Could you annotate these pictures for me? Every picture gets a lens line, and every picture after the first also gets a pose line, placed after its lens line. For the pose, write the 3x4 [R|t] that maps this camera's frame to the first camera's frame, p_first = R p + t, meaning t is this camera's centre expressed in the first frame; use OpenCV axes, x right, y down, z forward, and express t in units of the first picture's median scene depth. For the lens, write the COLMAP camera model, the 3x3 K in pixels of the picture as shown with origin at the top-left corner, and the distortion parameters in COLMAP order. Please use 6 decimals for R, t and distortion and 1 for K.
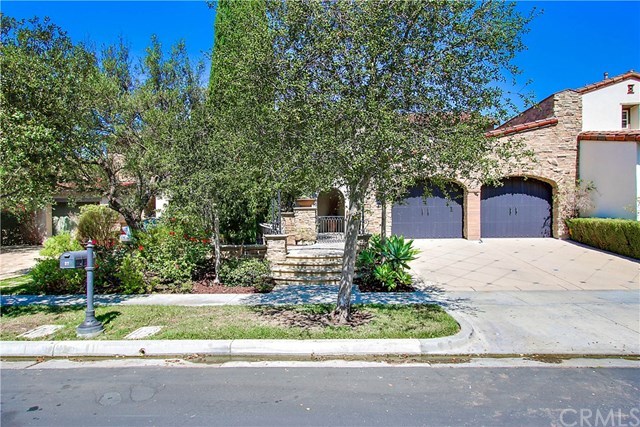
lens RADIAL K [[357.9, 0, 304.5], [0, 357.9, 228.7], [0, 0, 1]] dist [0.004113, 0.001379]
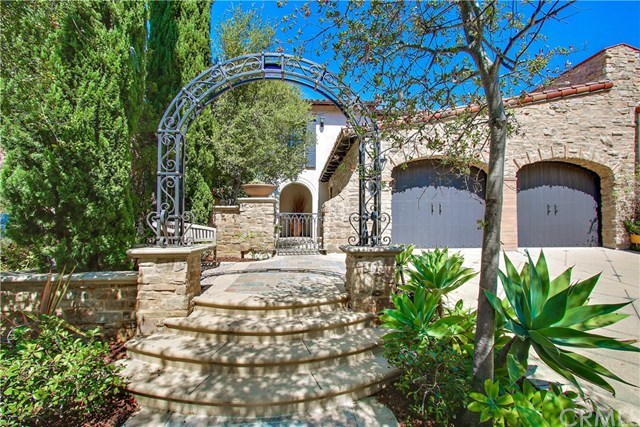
lens RADIAL K [[293.6, 0, 310.0], [0, 293.6, 220.8], [0, 0, 1]] dist [0.001104, 0.001575]
pose [[0.990747, 0.010582, 0.135308, 0.024523], [-0.005628, 0.999302, -0.036939, -0.001977], [-0.135604, 0.035835, 0.990115, 0.503318]]
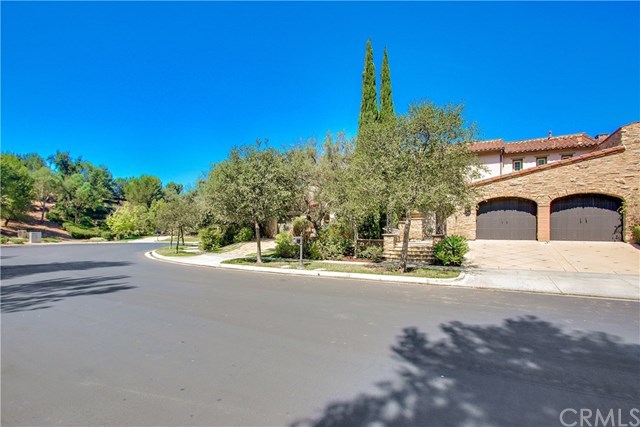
lens RADIAL K [[293.6, 0, 325.9], [0, 293.6, 227.1], [0, 0, 1]] dist [0.001104, 0.001575]
pose [[0.913595, 0.008376, -0.406538, 0.172958], [-0.017365, 0.999679, -0.018425, 0.010773], [0.406253, 0.023893, 0.913448, -0.354113]]
